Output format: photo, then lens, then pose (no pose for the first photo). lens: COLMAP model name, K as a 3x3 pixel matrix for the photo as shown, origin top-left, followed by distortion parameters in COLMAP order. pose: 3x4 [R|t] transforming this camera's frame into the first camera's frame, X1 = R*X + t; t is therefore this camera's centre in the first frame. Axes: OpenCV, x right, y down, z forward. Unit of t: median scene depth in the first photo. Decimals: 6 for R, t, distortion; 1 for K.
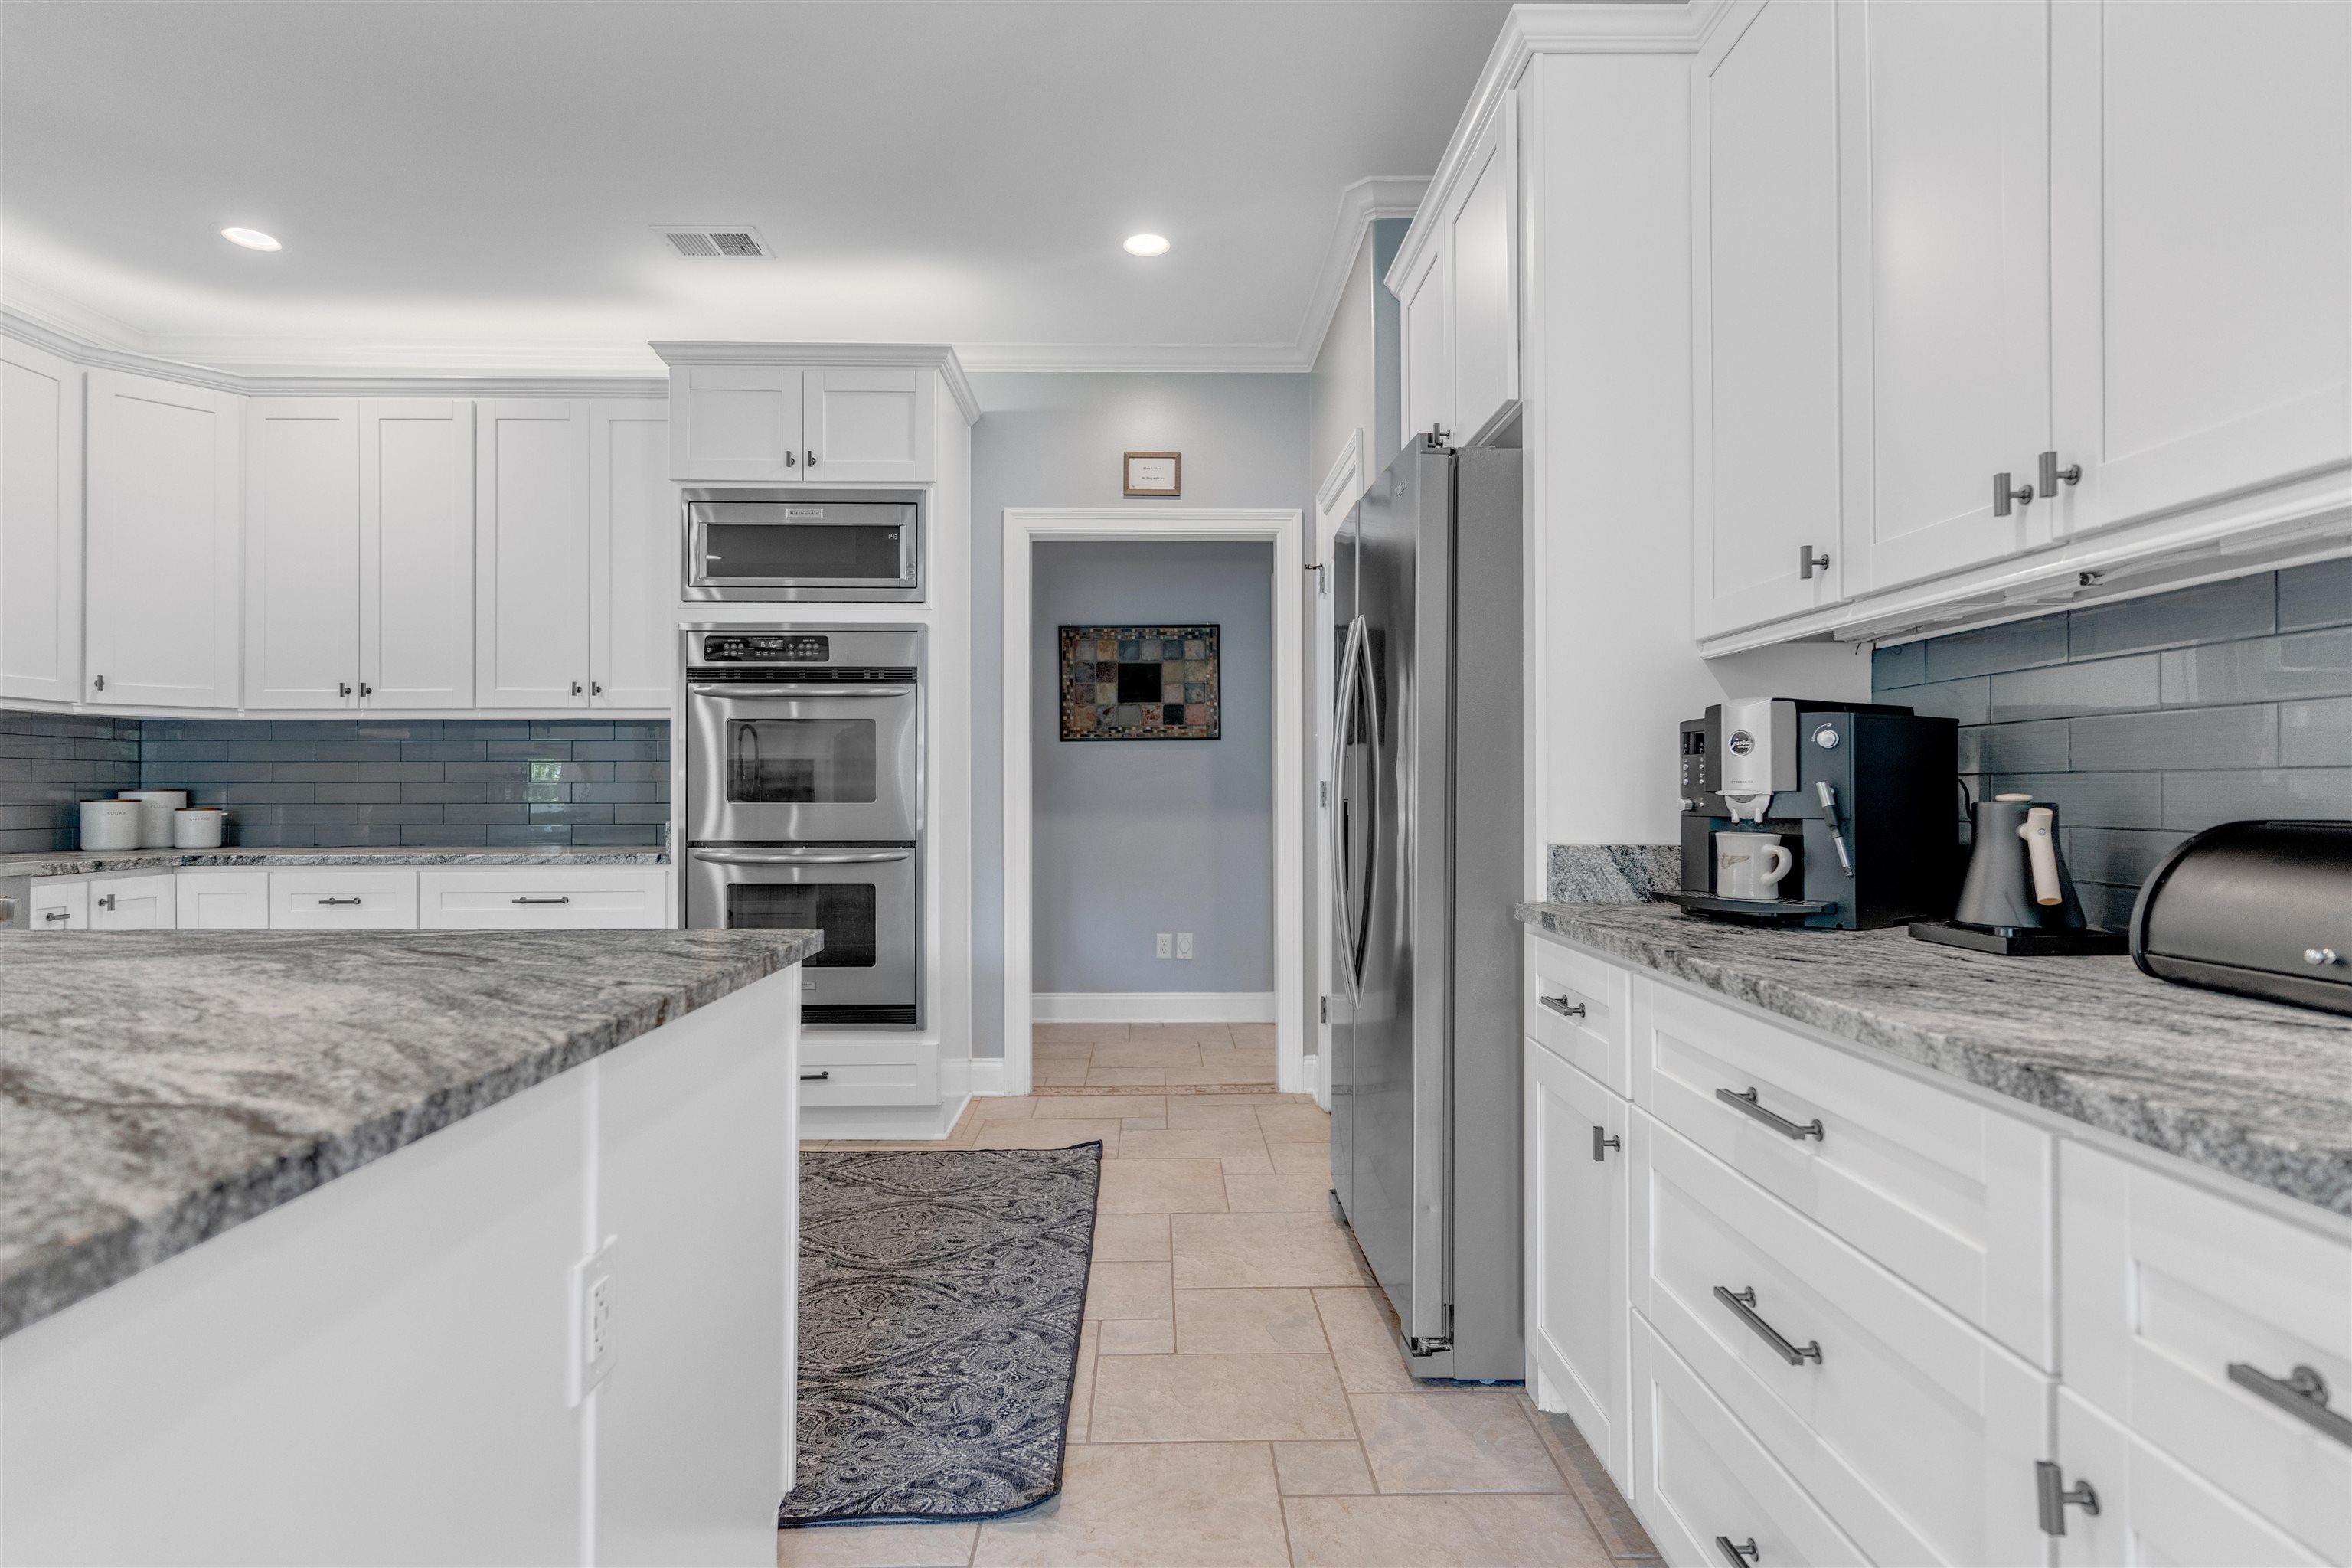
lens RADIAL K [[1156.7, 0, 1175.8], [0, 1156.7, 782.6], [0, 0, 1]] dist [-0.001753, -0.000279]
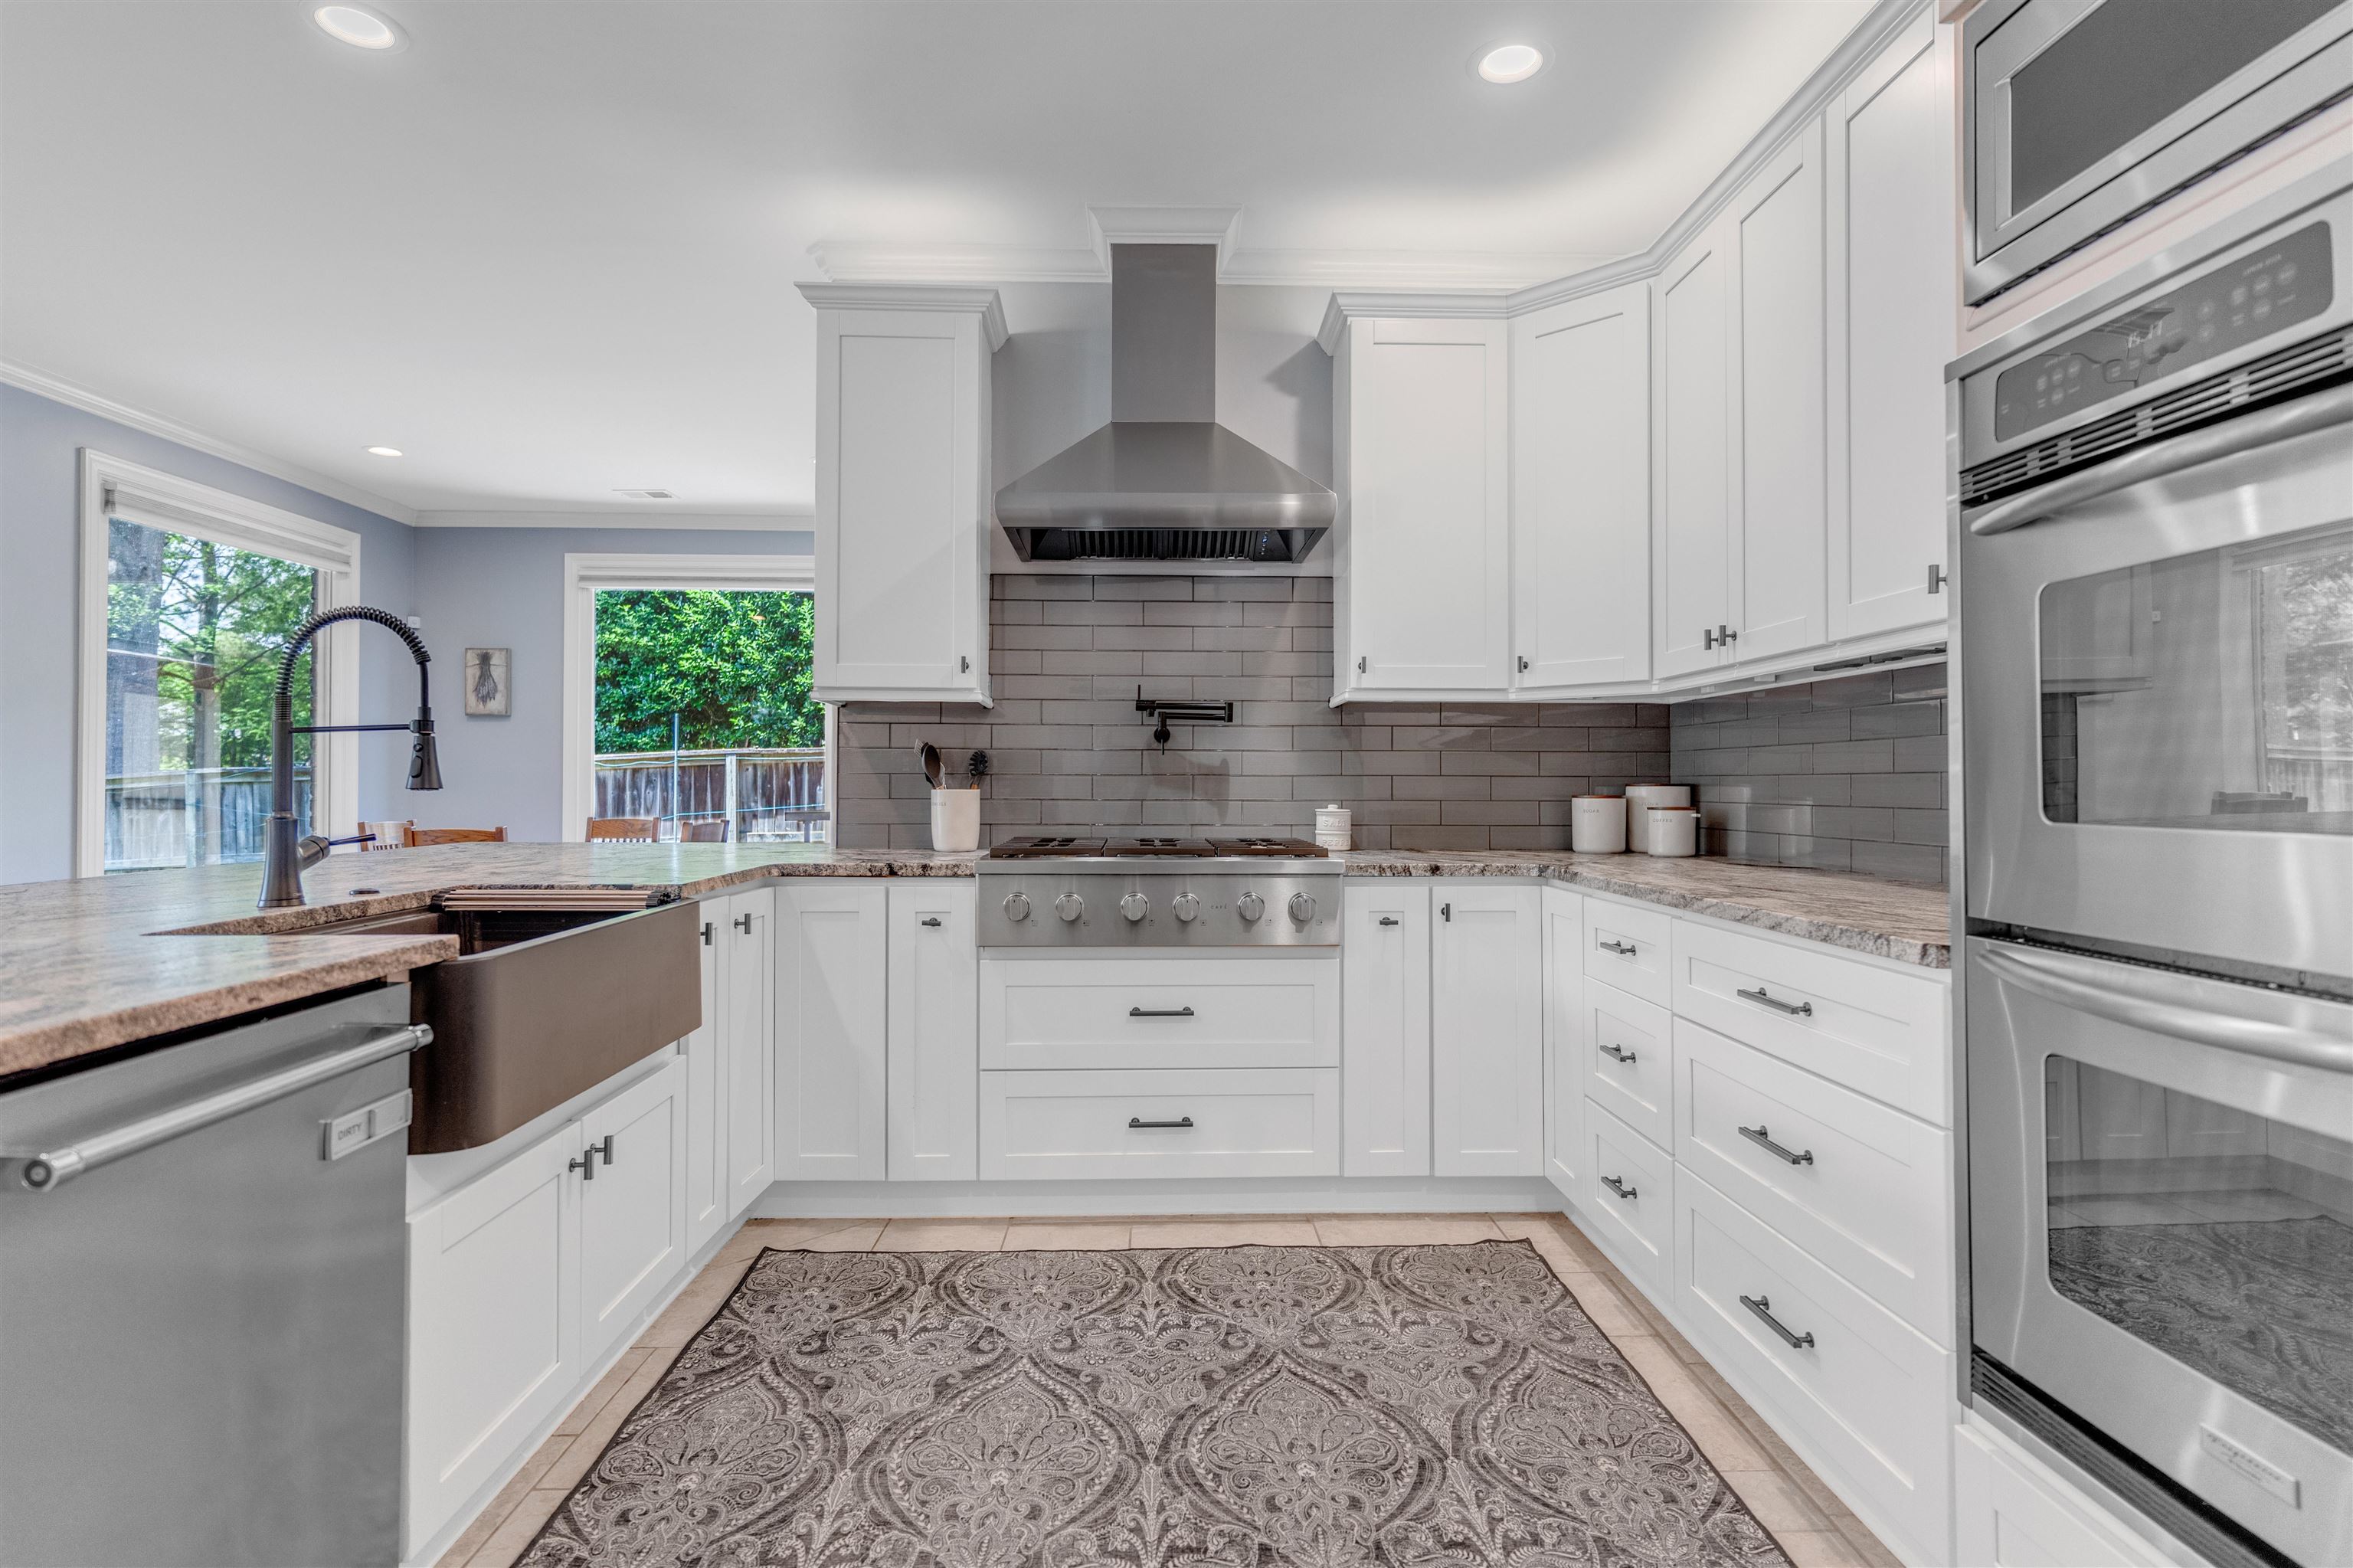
lens RADIAL K [[1157.2, 0, 1179.3], [0, 1157.2, 765.4], [0, 0, 1]] dist [-0.001753, -0.000279]
pose [[0.014188, -0.010830, -0.999841, -0.040530], [0.005167, 0.999929, -0.010758, -0.000567], [0.999886, -0.005013, 0.014243, 0.682311]]
